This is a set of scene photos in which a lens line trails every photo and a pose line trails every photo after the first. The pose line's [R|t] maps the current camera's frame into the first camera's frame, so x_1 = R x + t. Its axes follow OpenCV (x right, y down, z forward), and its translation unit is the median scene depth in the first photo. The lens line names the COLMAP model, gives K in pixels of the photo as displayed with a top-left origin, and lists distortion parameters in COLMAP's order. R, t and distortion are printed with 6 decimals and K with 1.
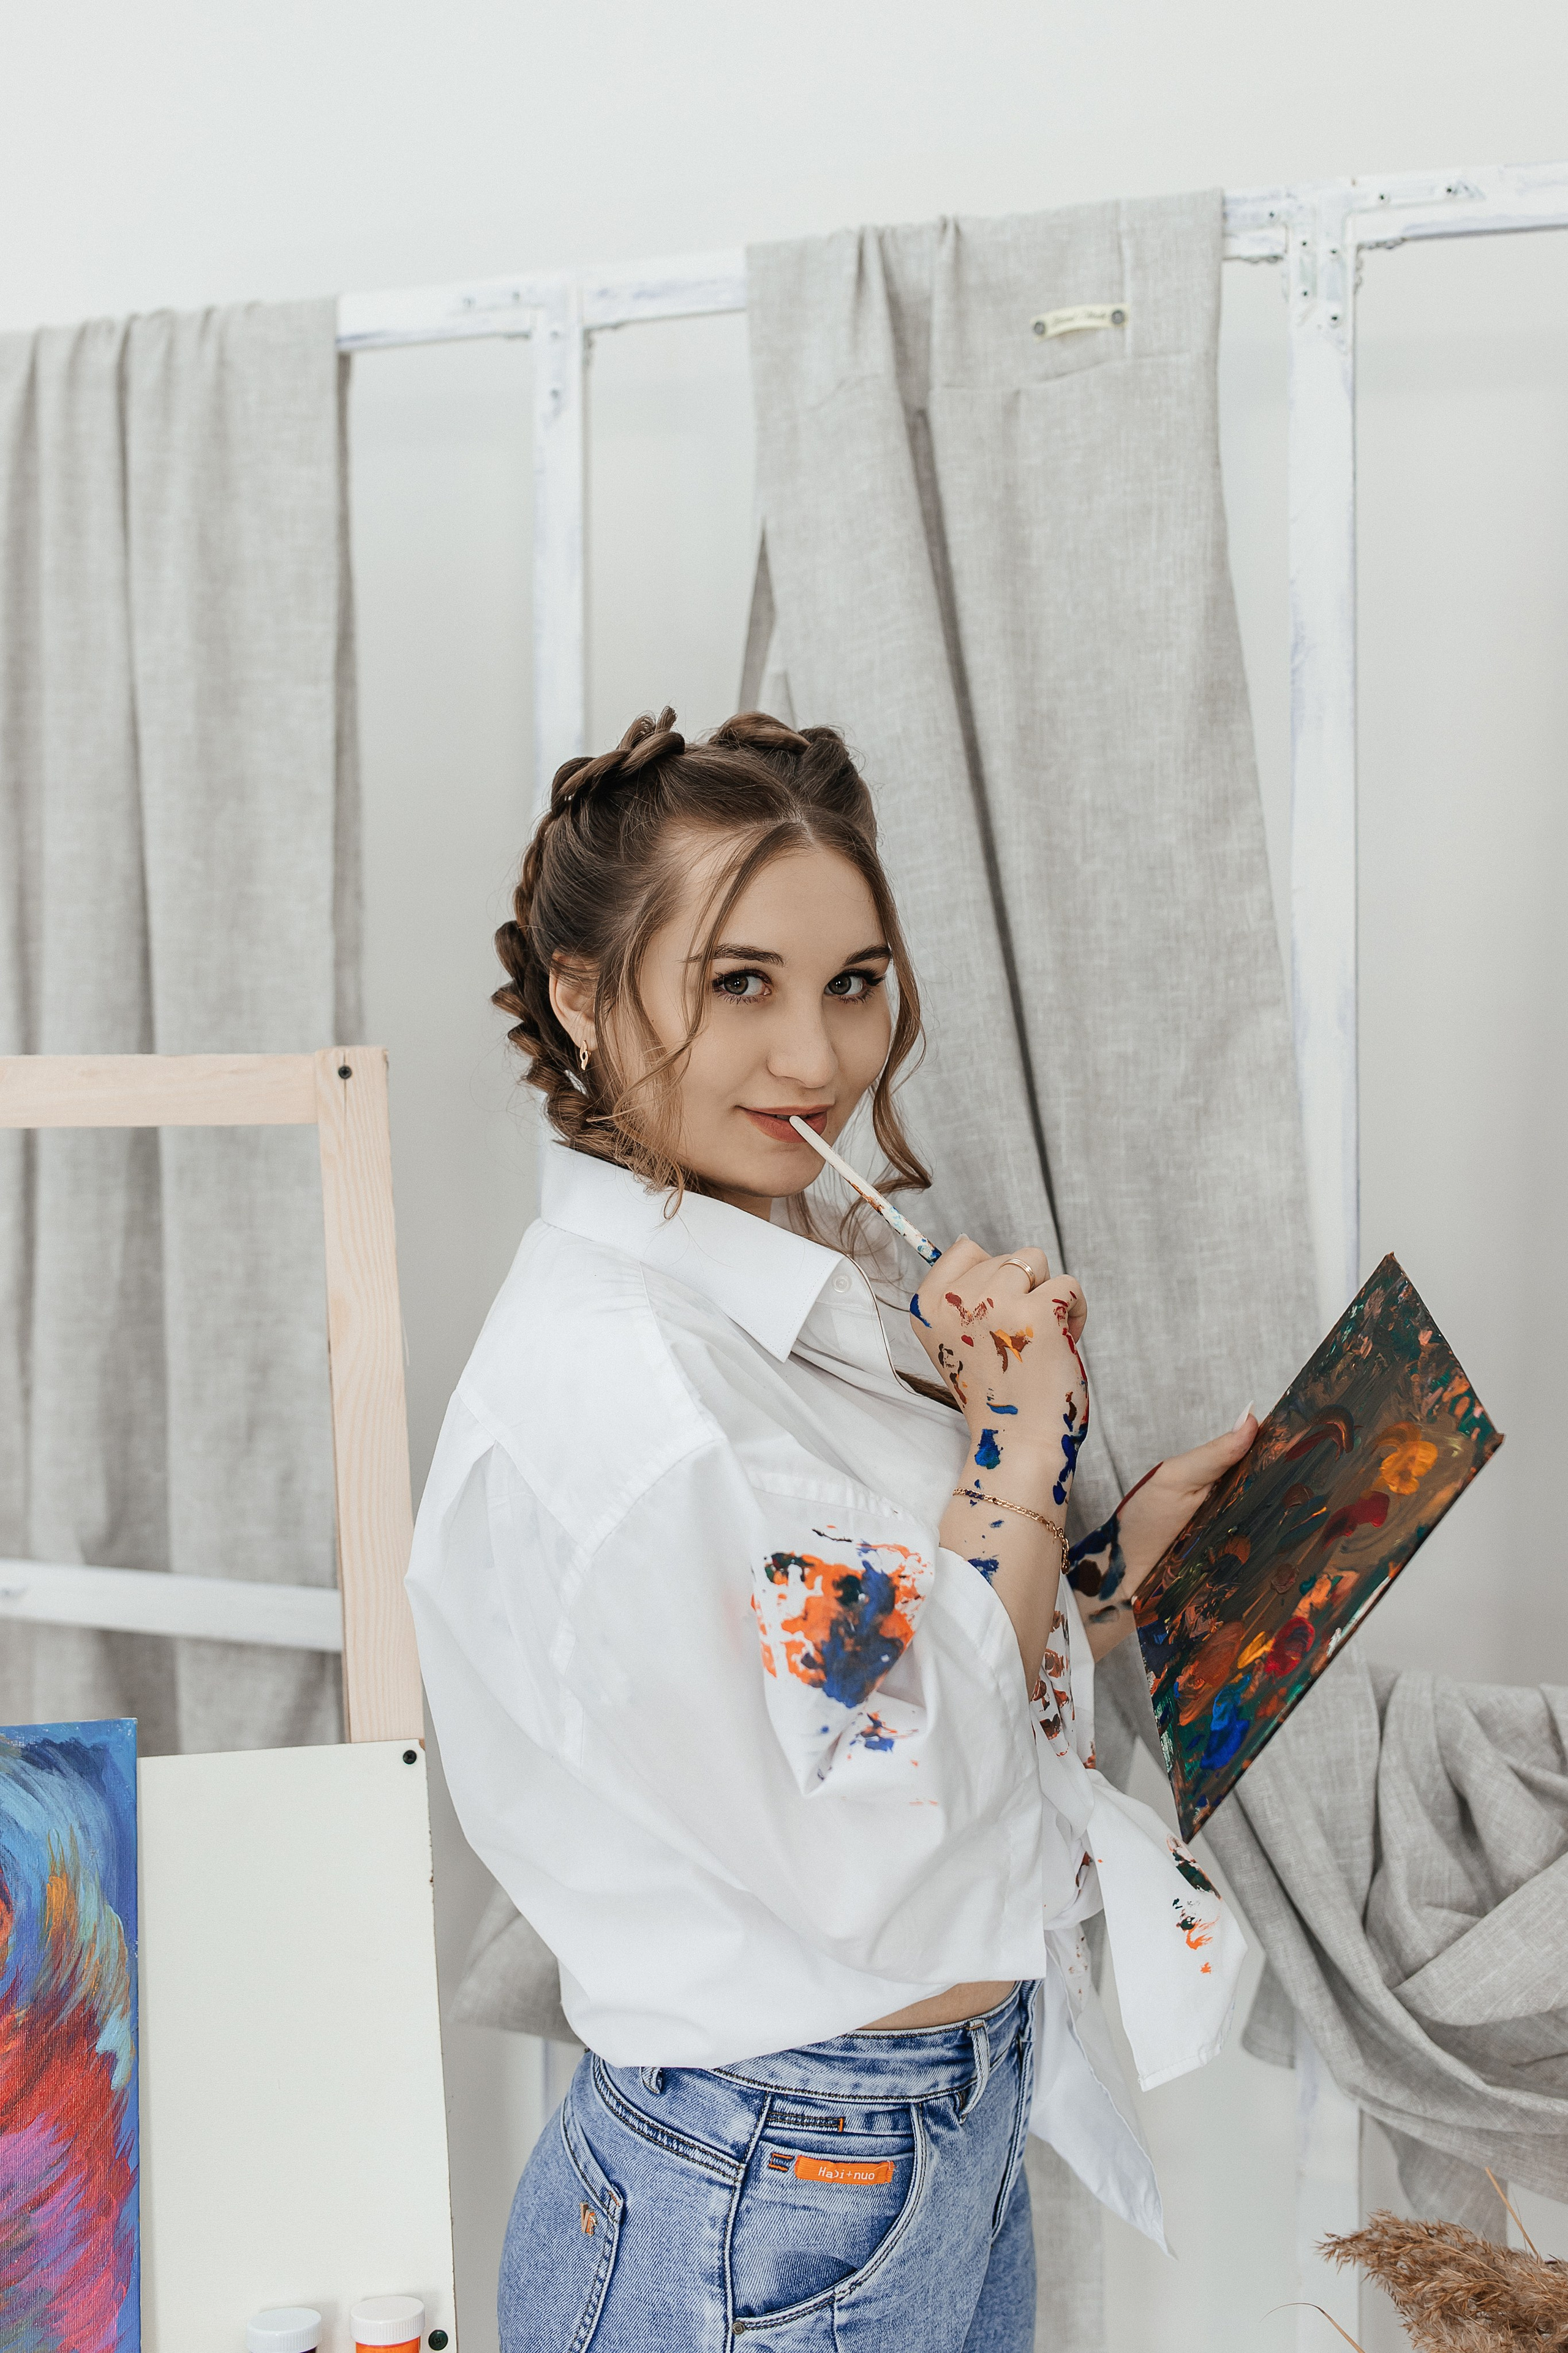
lens RADIAL K [[2589.7, 0, 819.9], [0, 2589.7, 1048.0], [0, 0, 1]] dist [0.002436, 0.000000]
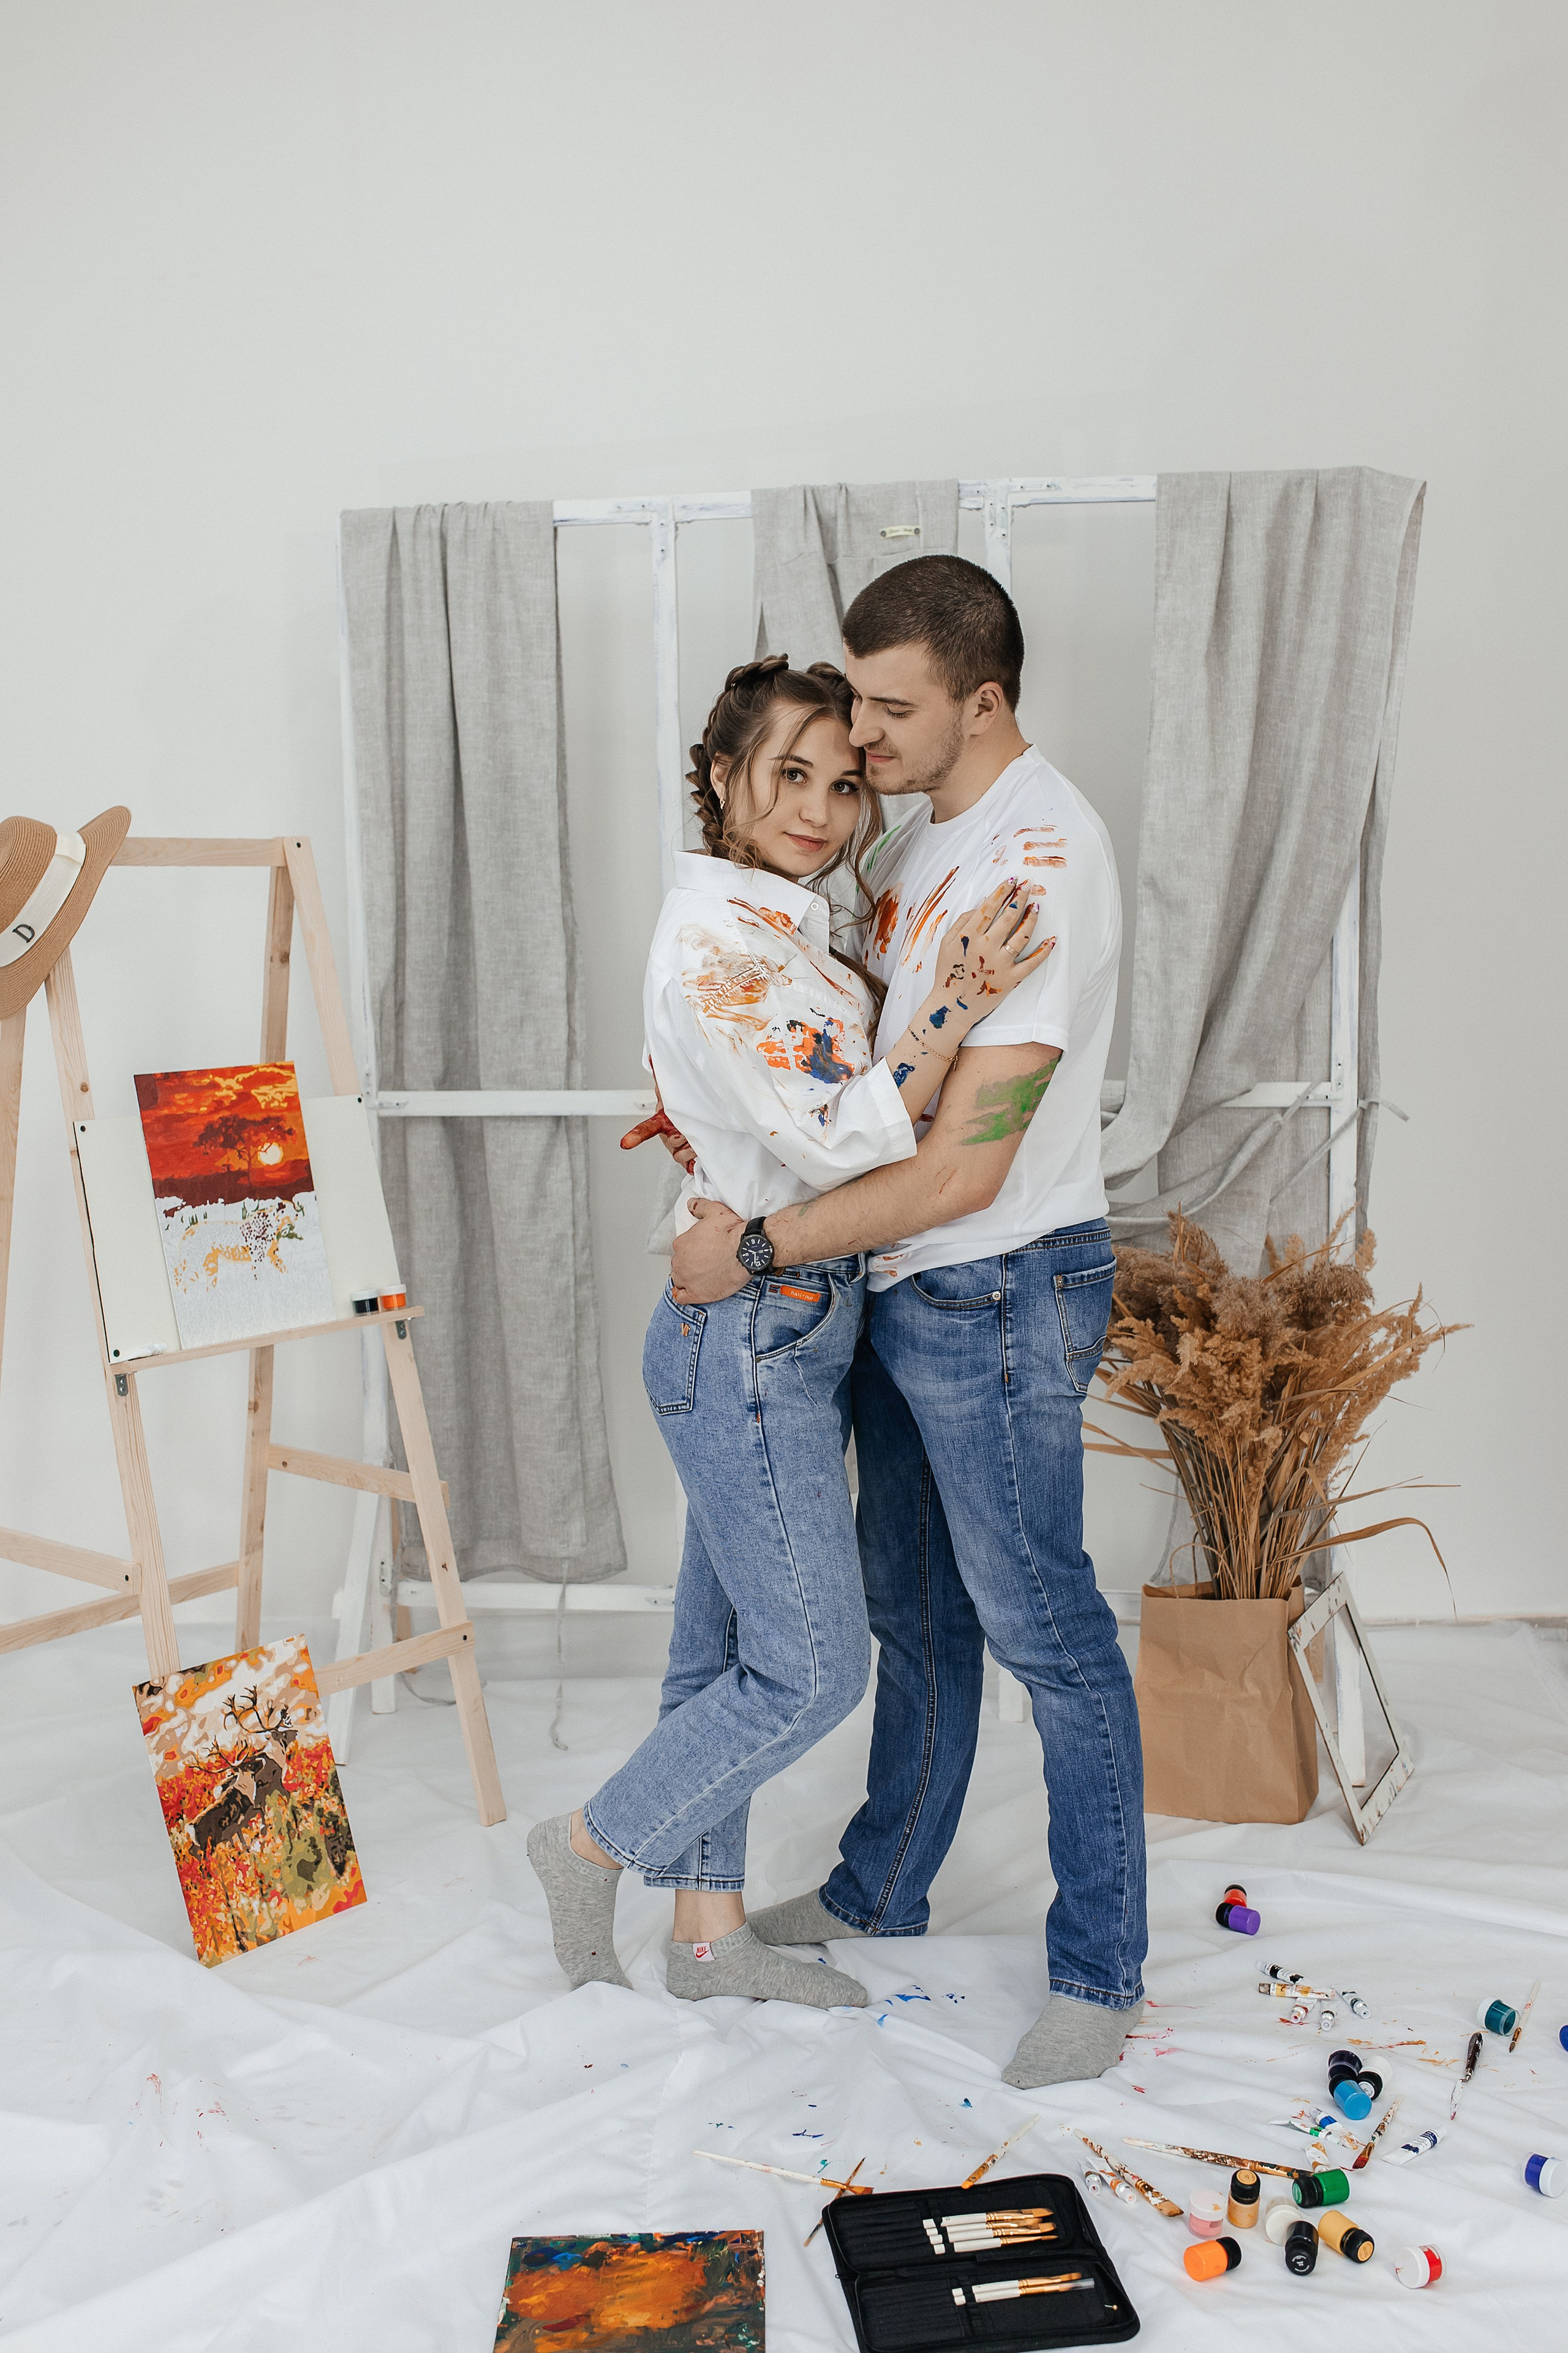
lens RADIAL K [[2427.4, 0, 802.7], [0, 2427.4, 1210.8], [0, 0, 1]] dist [0.001978, 0.000000]
pose [[0.977845, -0.042744, 0.204919, -0.468738], [0.023718, 0.995250, 0.094419, 0.134051], [-0.207982, -0.087467, 0.974214, -1.223285]]
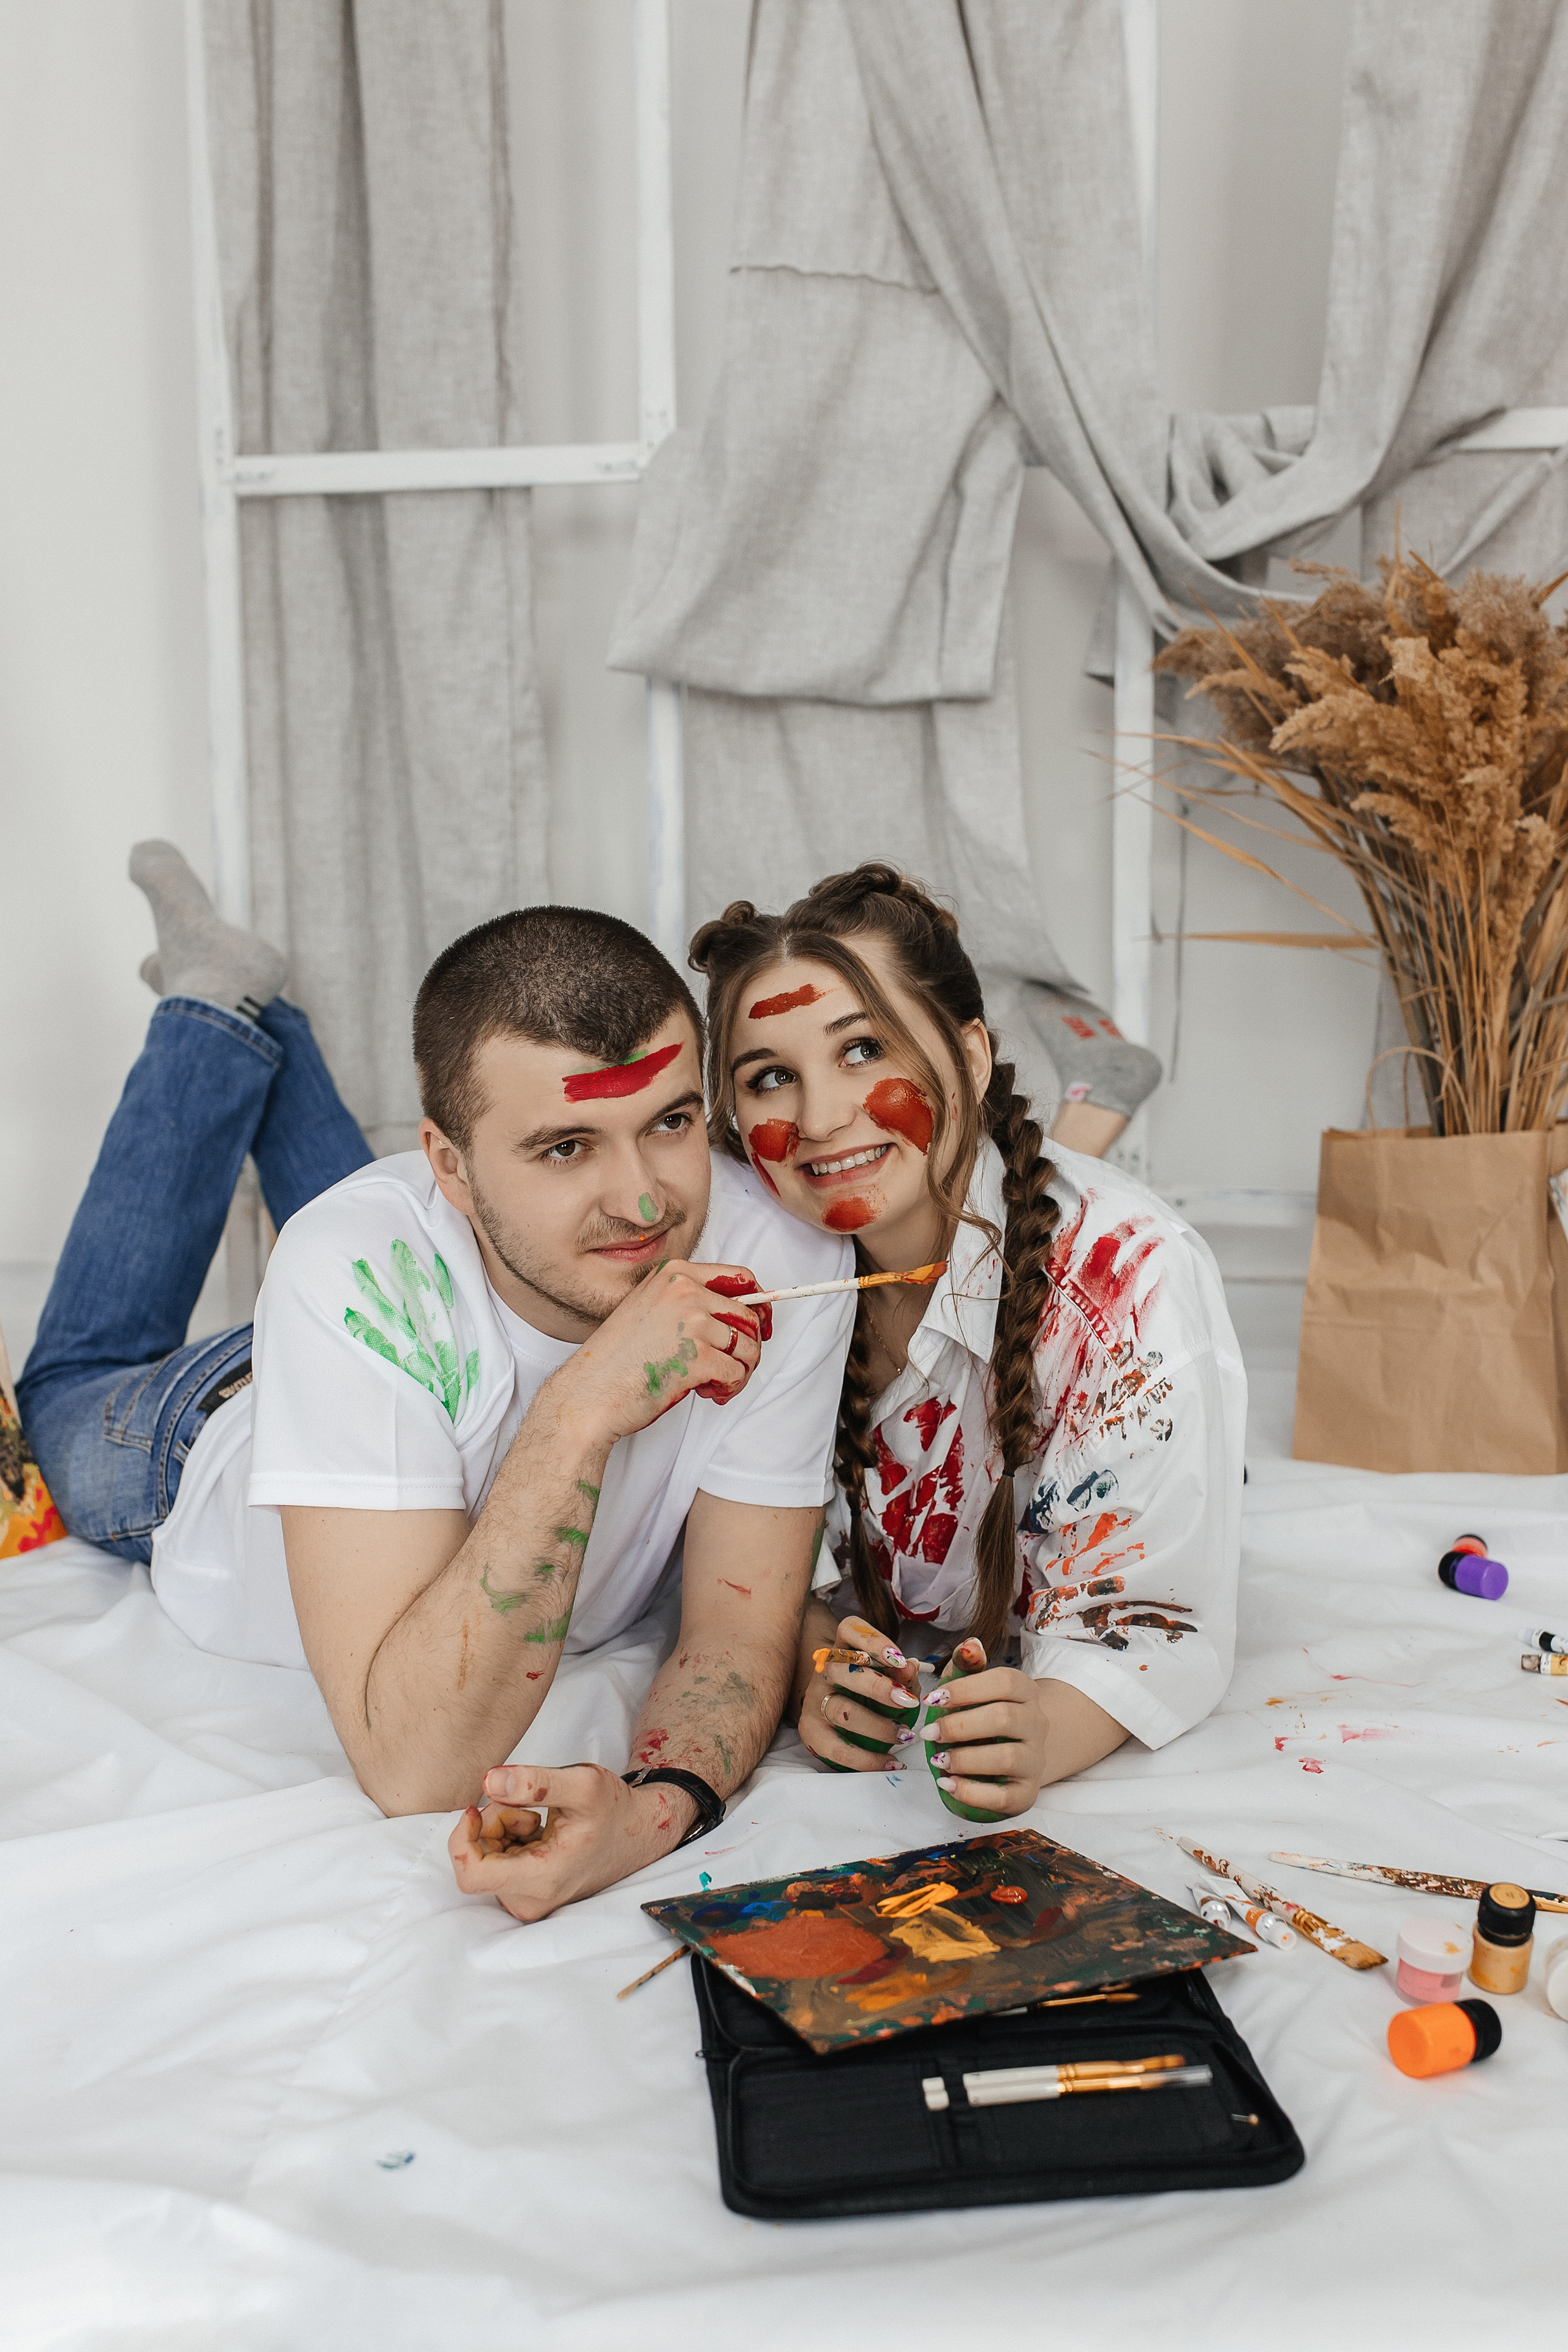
lens RADIAL K [[2426.6, 0, 873.5], [0, 2426.6, 1272.7], [0, 0, 1]] dist [0.001978, 0.000000]
pose [[0.986112, -0.029209, 0.163495, -0.242273], [0.008448, 0.991960, 0.126269, 0.574990], [-0.165868, -0.123134, 0.978430, -0.576436]]
